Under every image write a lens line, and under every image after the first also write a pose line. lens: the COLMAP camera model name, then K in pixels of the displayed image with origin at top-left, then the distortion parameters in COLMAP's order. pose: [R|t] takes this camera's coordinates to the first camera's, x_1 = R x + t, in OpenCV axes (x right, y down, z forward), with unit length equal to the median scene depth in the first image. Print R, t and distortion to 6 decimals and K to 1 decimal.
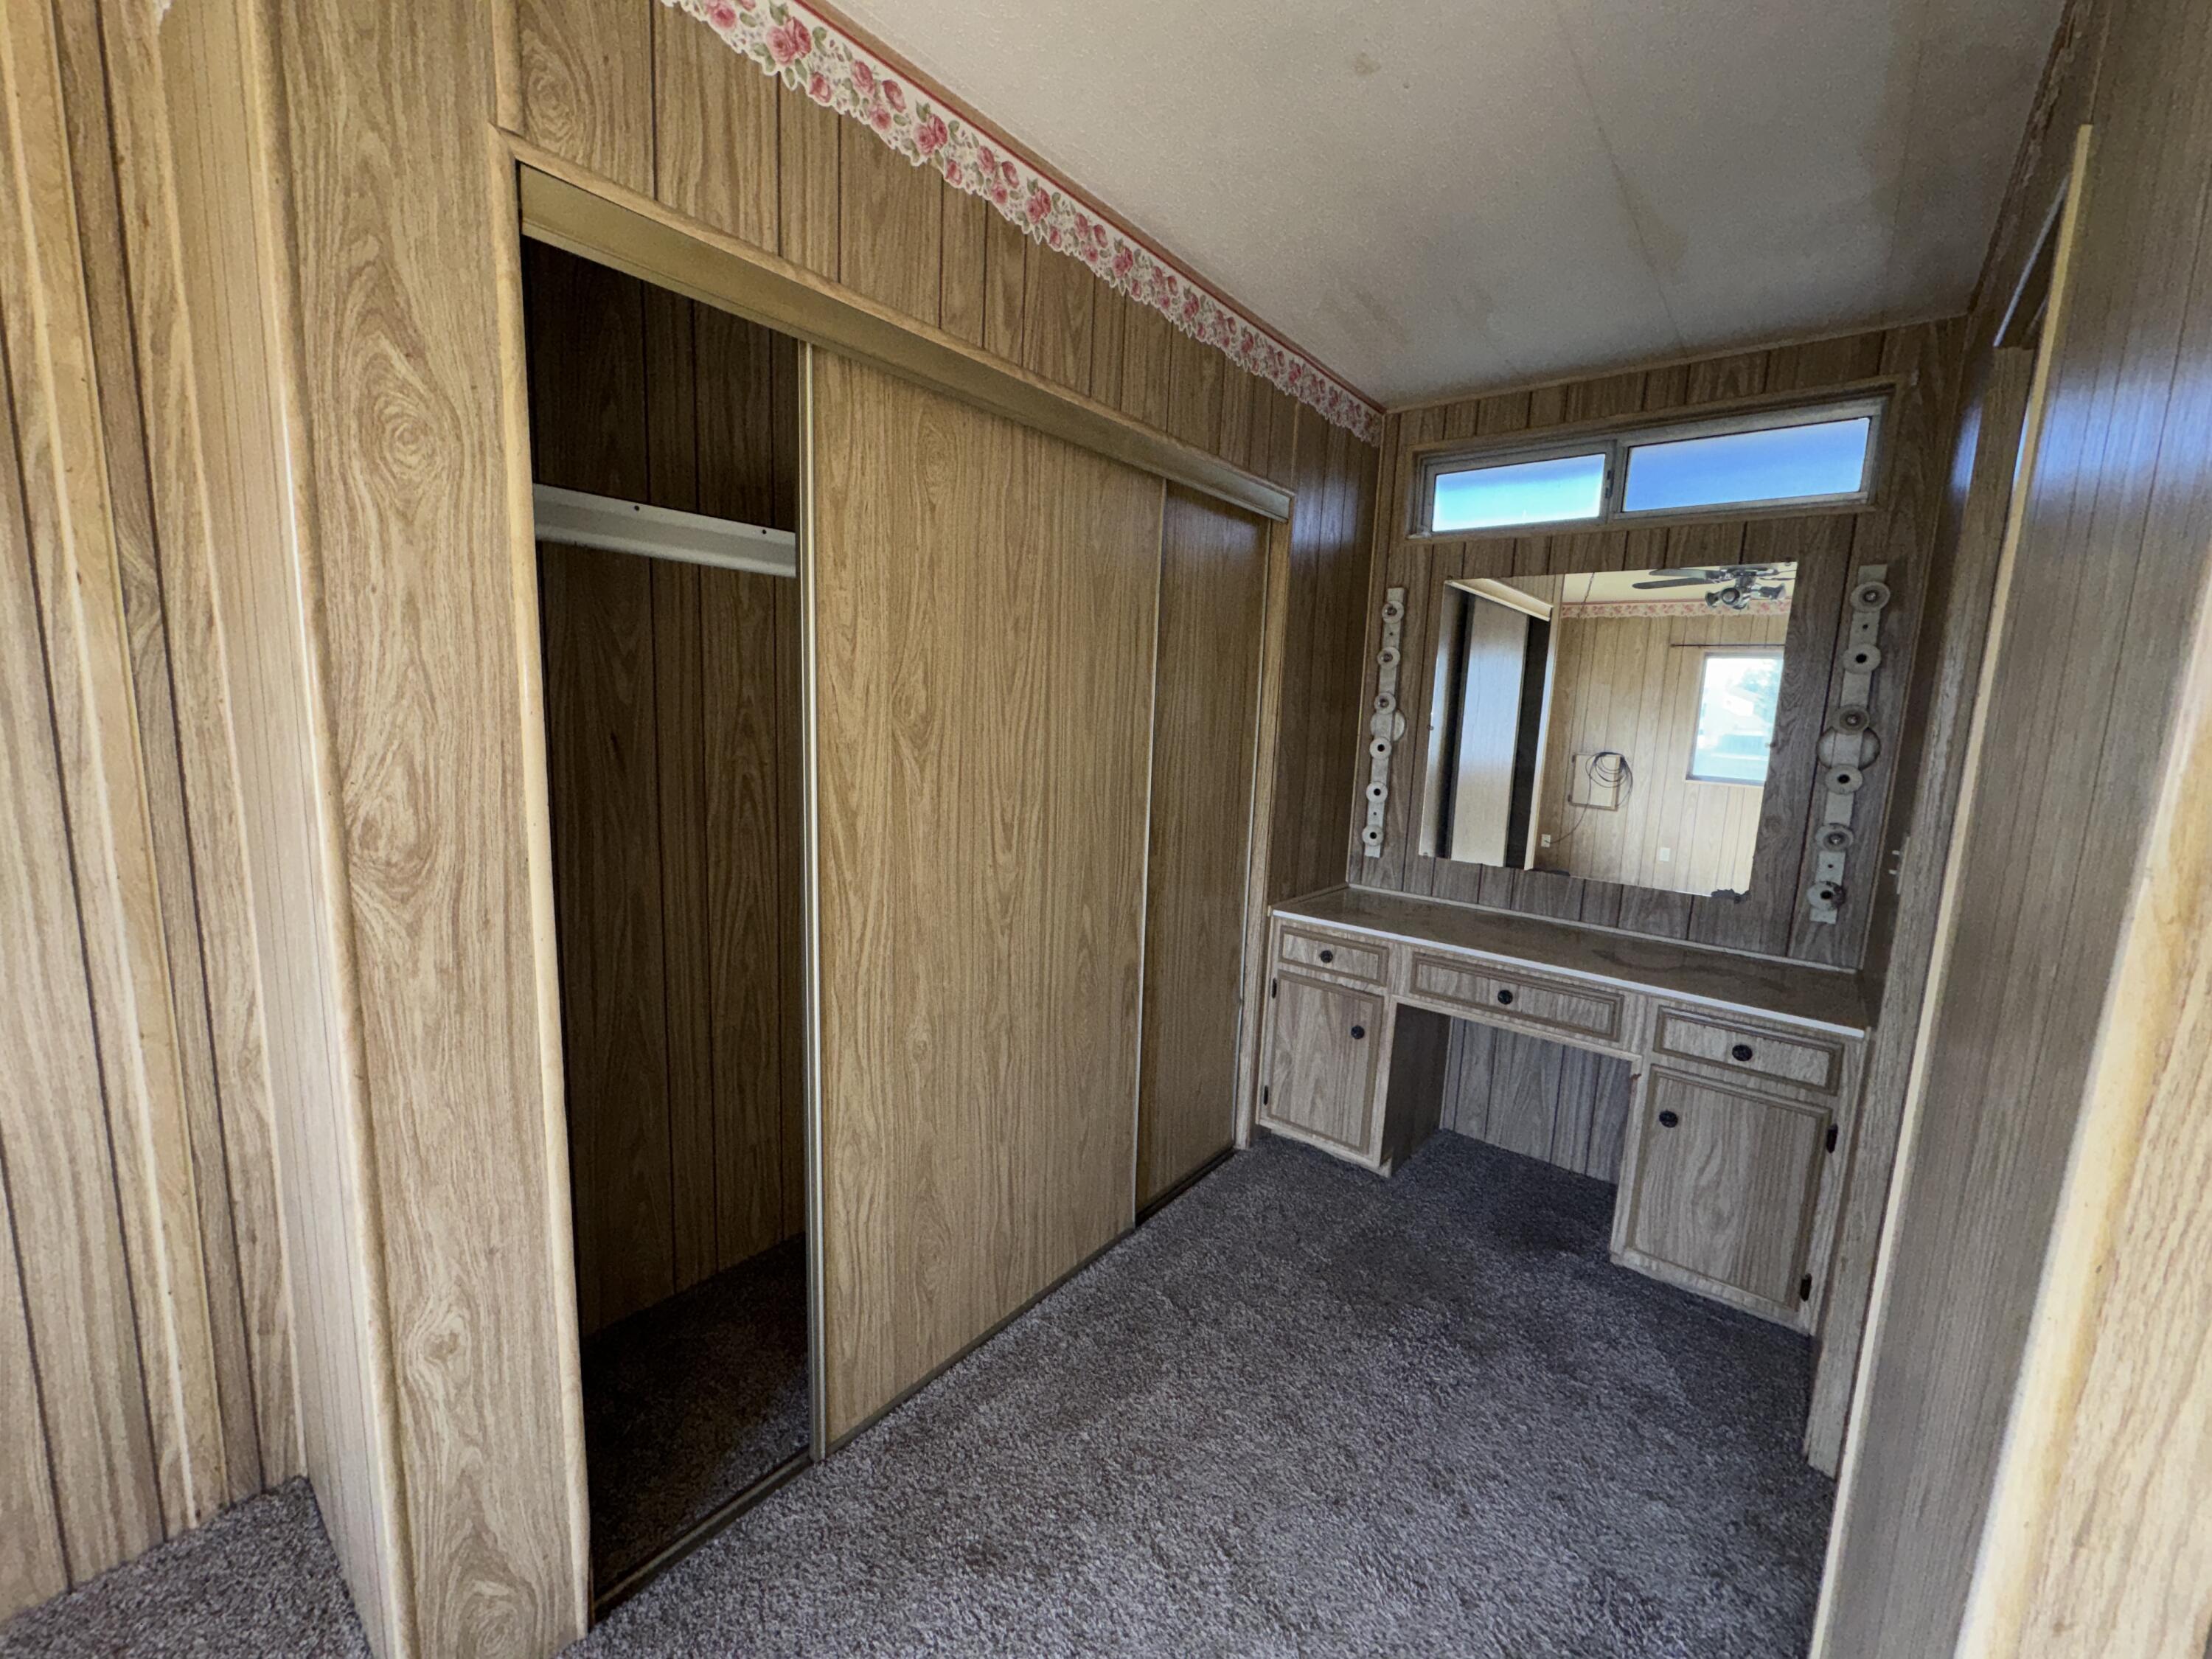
lens RADIAL K [[879.0, 0, 1103.0], [0, 879.0, 828.5], [0, 0, 1]] dist [-0.002719, -0.000146]
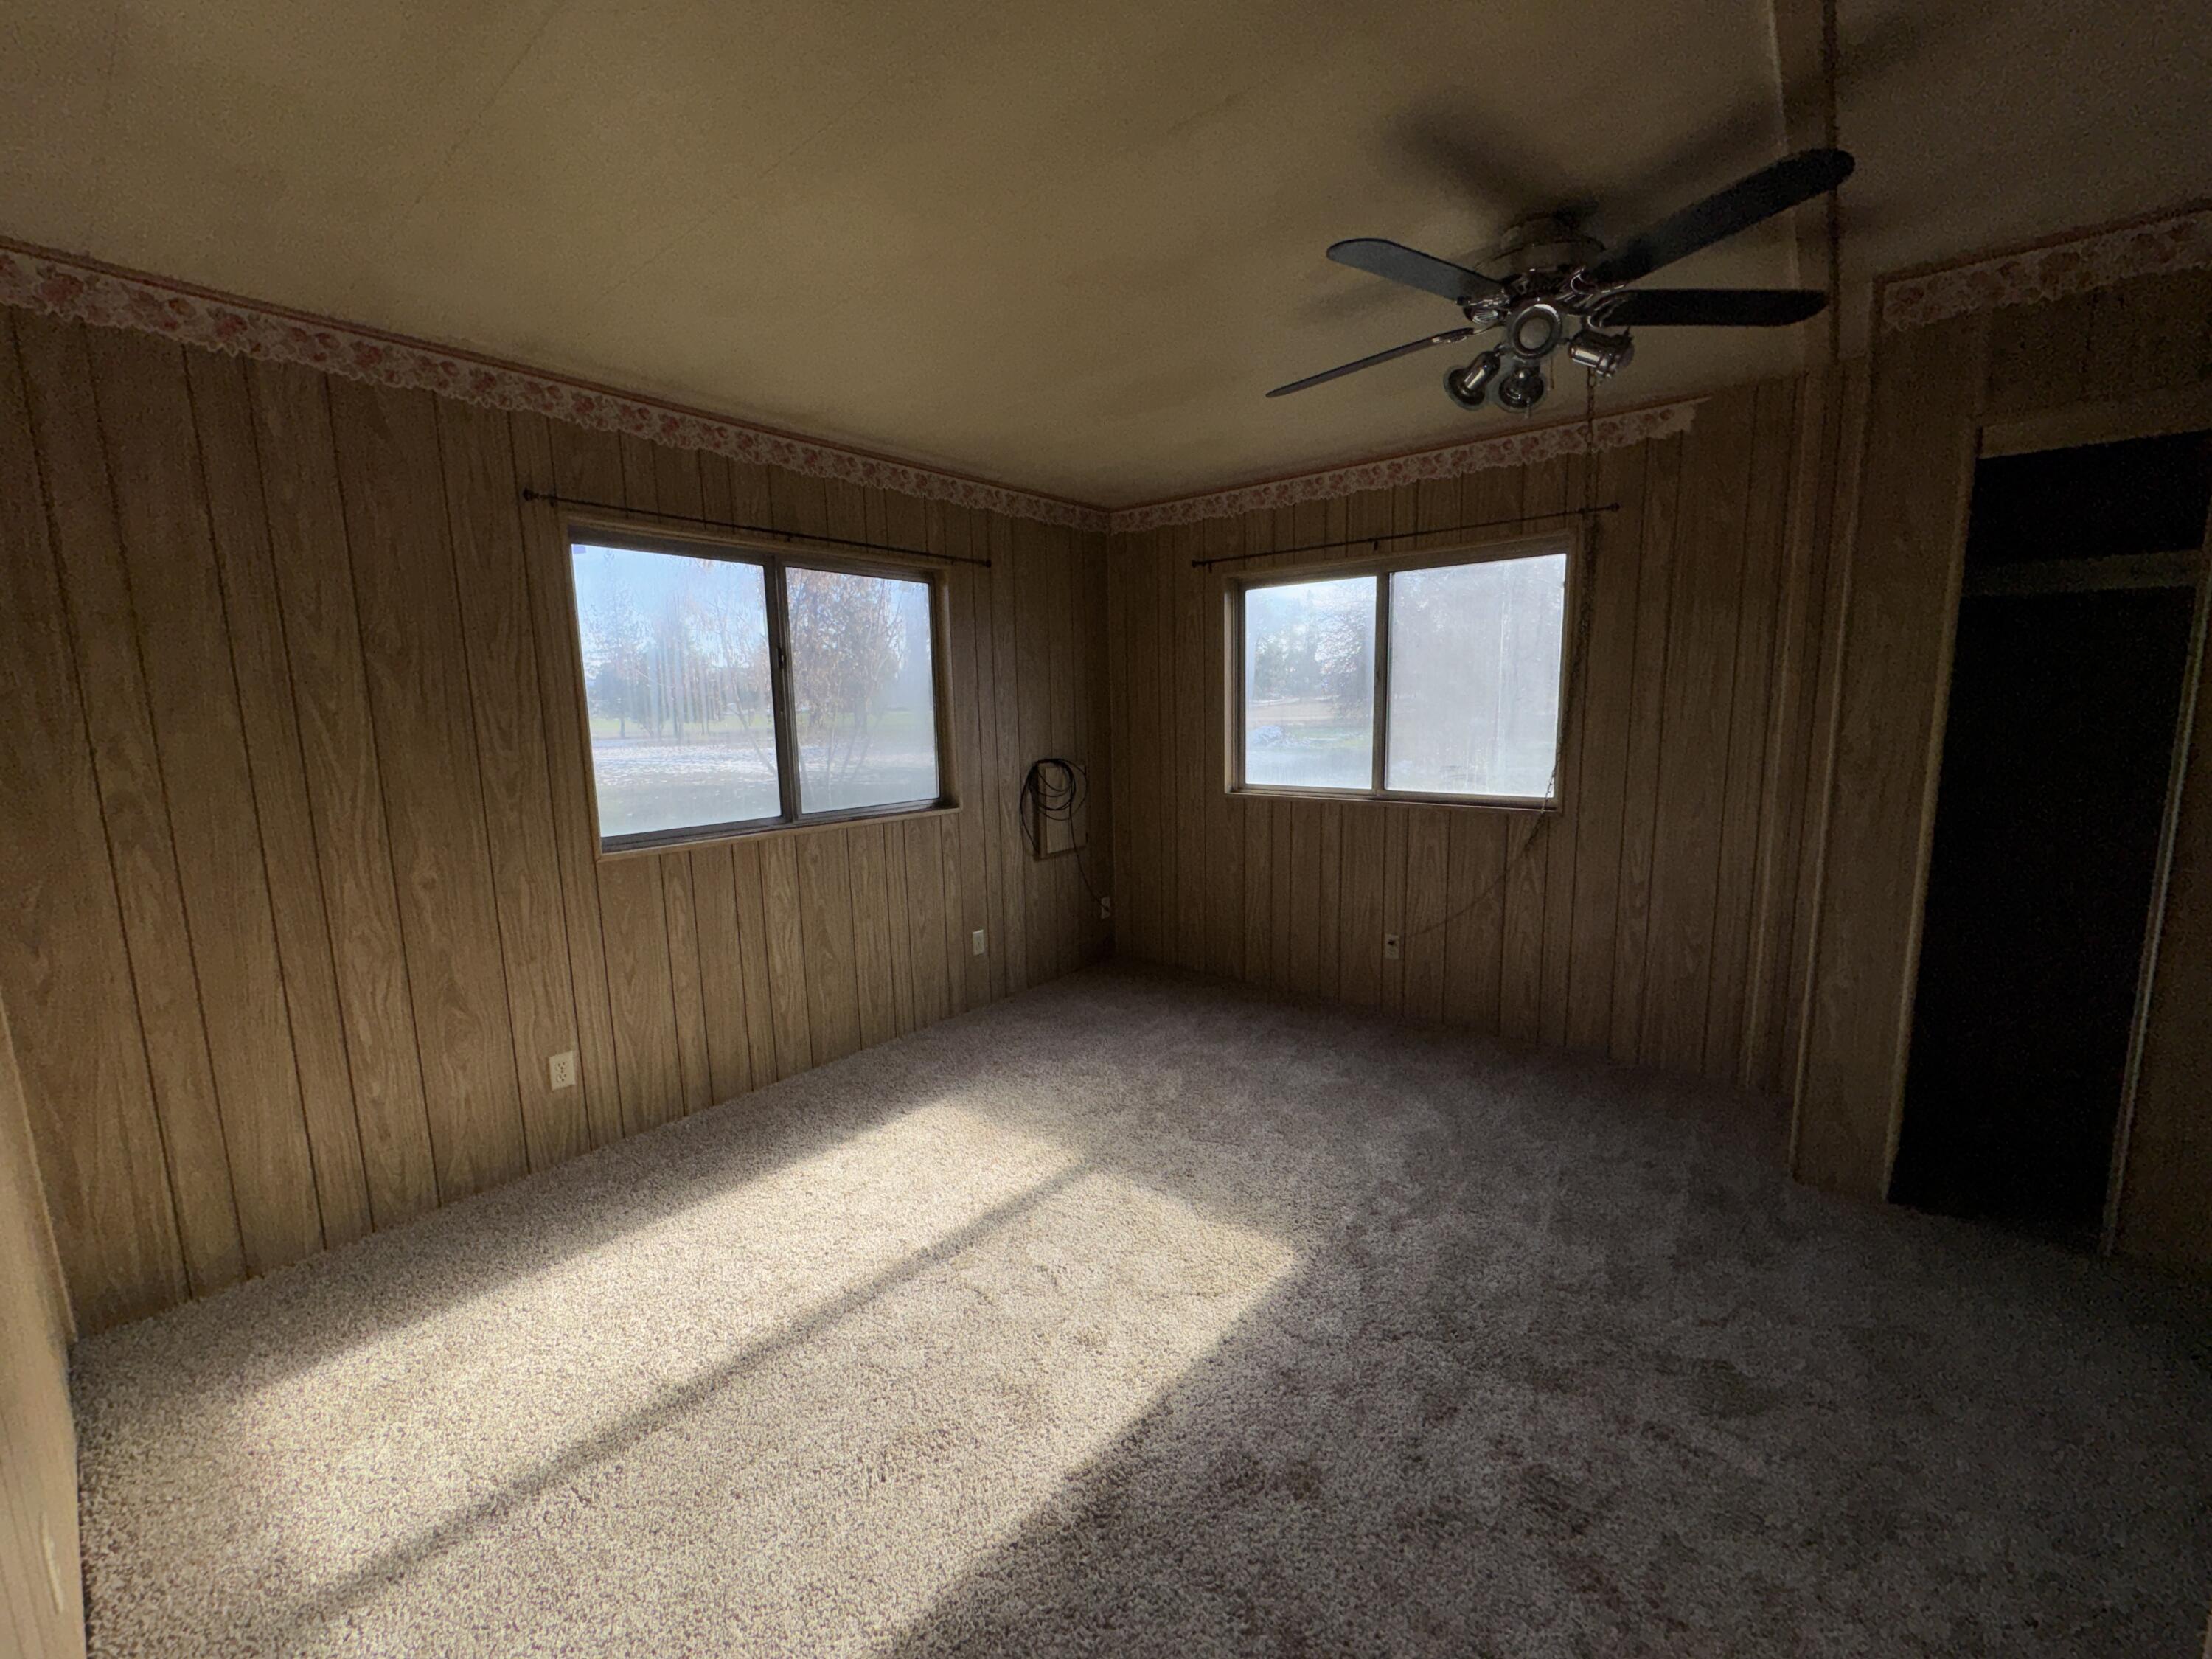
lens RADIAL K [[879.0, 0, 1103.0], [0, 879.0, 828.5], [0, 0, 1]] dist [-0.002719, -0.000146]
pose [[-0.006548, 0.100406, -0.994925, 1.171135], [-0.129466, 0.986487, 0.100406, 0.182541], [0.991562, 0.129467, 0.006539, -0.737672]]
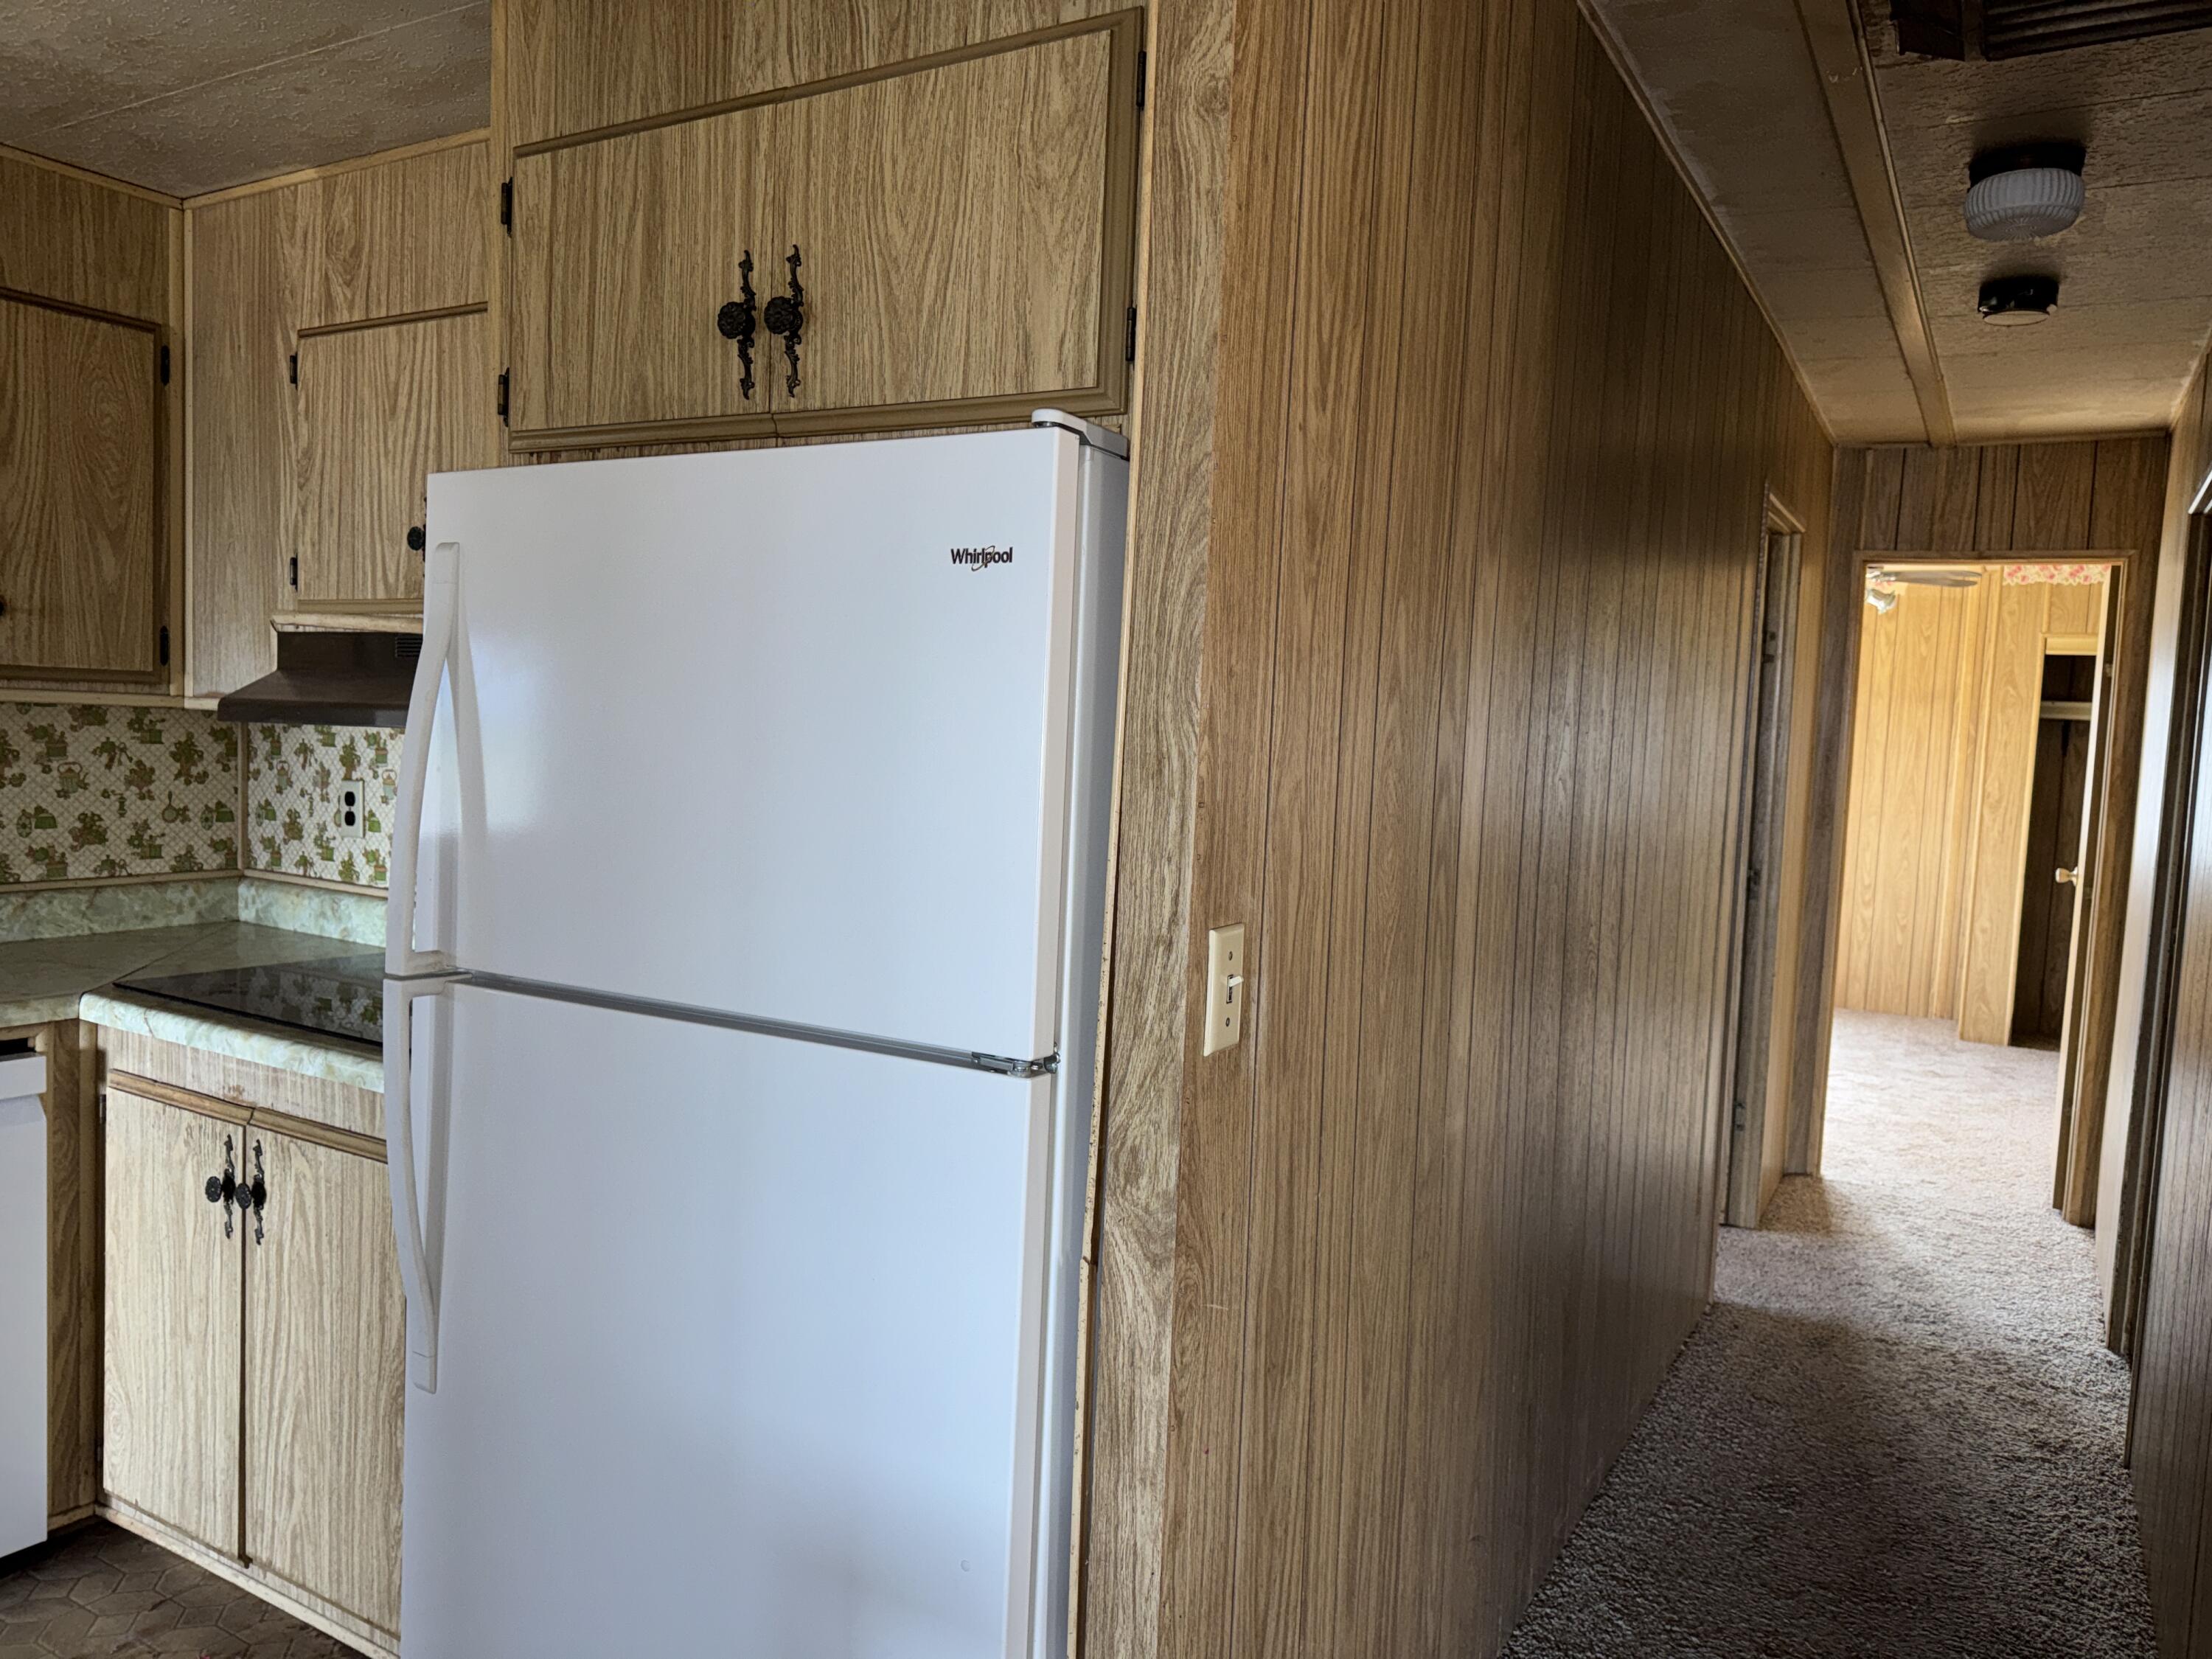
lens RADIAL K [[1570.0, 0, 1106.0], [0, 1570.0, 829.5], [0, 0, 1]] dist [0.007849, -0.002179]
pose [[0.155161, 0.038716, -0.987130, 4.771453], [-0.184421, 0.982801, 0.009558, 0.695757], [0.970522, 0.180564, 0.159633, -3.437351]]
